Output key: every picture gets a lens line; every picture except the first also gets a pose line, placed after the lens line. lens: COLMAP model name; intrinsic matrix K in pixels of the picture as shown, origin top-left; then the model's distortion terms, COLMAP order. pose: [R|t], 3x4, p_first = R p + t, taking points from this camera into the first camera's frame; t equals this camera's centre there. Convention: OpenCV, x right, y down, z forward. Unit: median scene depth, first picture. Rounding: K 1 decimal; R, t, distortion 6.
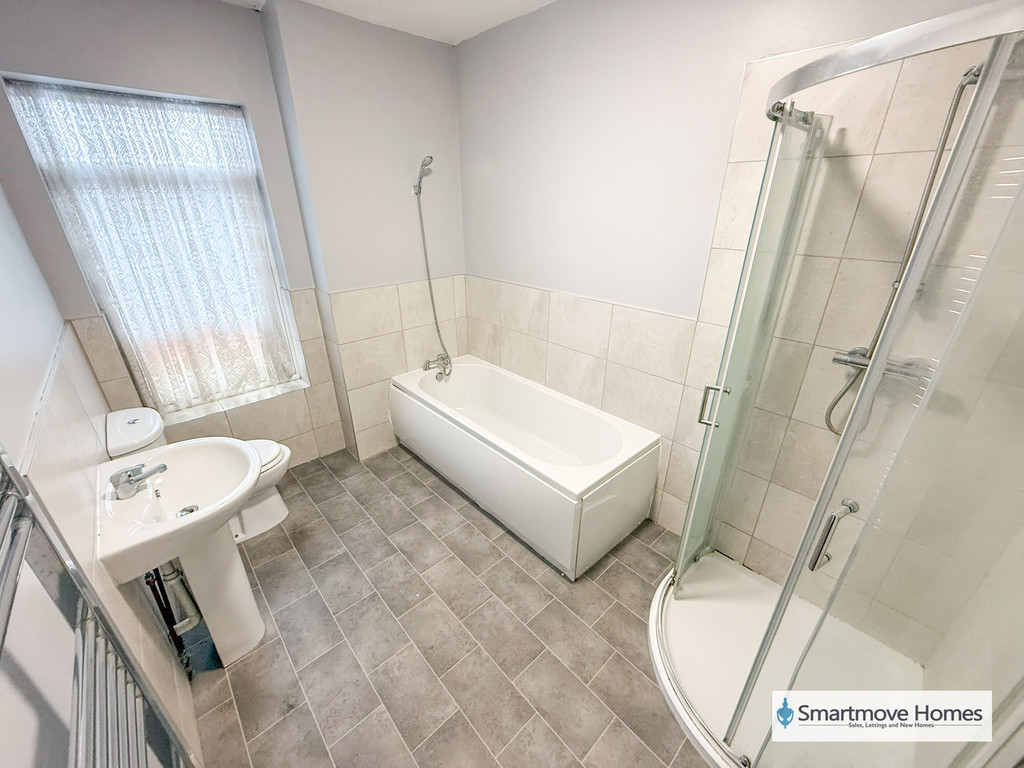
lens RADIAL K [[408.1, 0, 525.8], [0, 408.1, 404.6], [0, 0, 1]] dist [-0.000940, 0.000131]
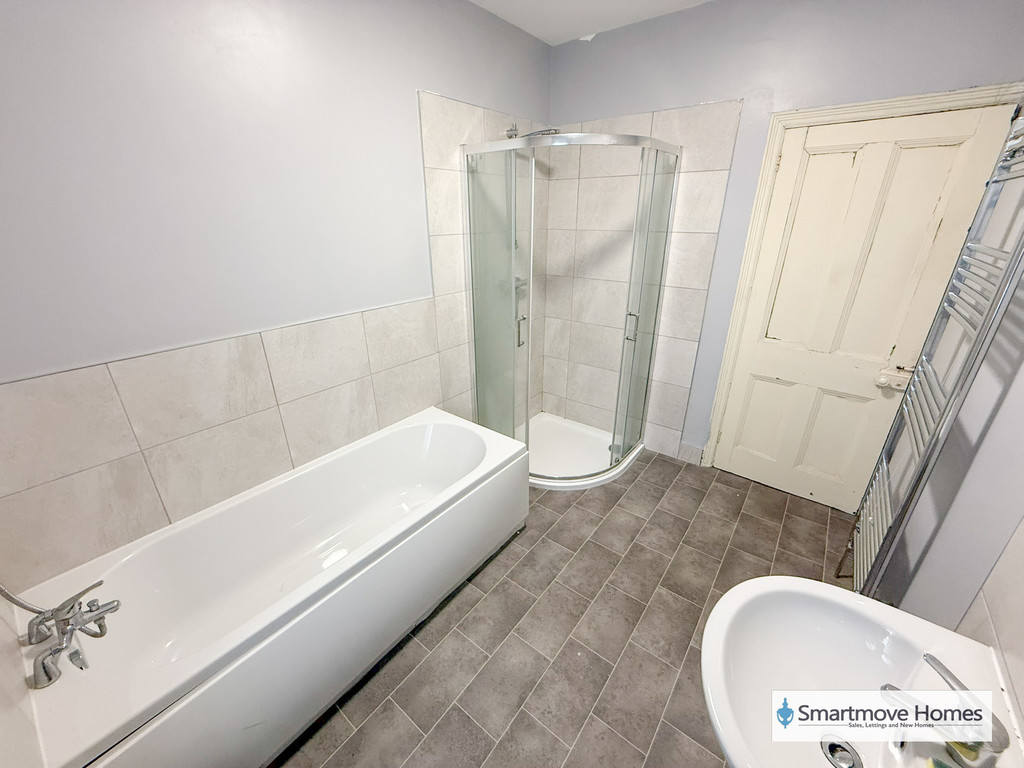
lens RADIAL K [[408.1, 0, 511.2], [0, 408.1, 383.8], [0, 0, 1]] dist [-0.000940, 0.000131]
pose [[-0.155228, -0.363250, 0.918670, -0.741219], [0.463795, 0.794285, 0.392435, -0.326558], [-0.872238, 0.486991, 0.045179, 0.754103]]
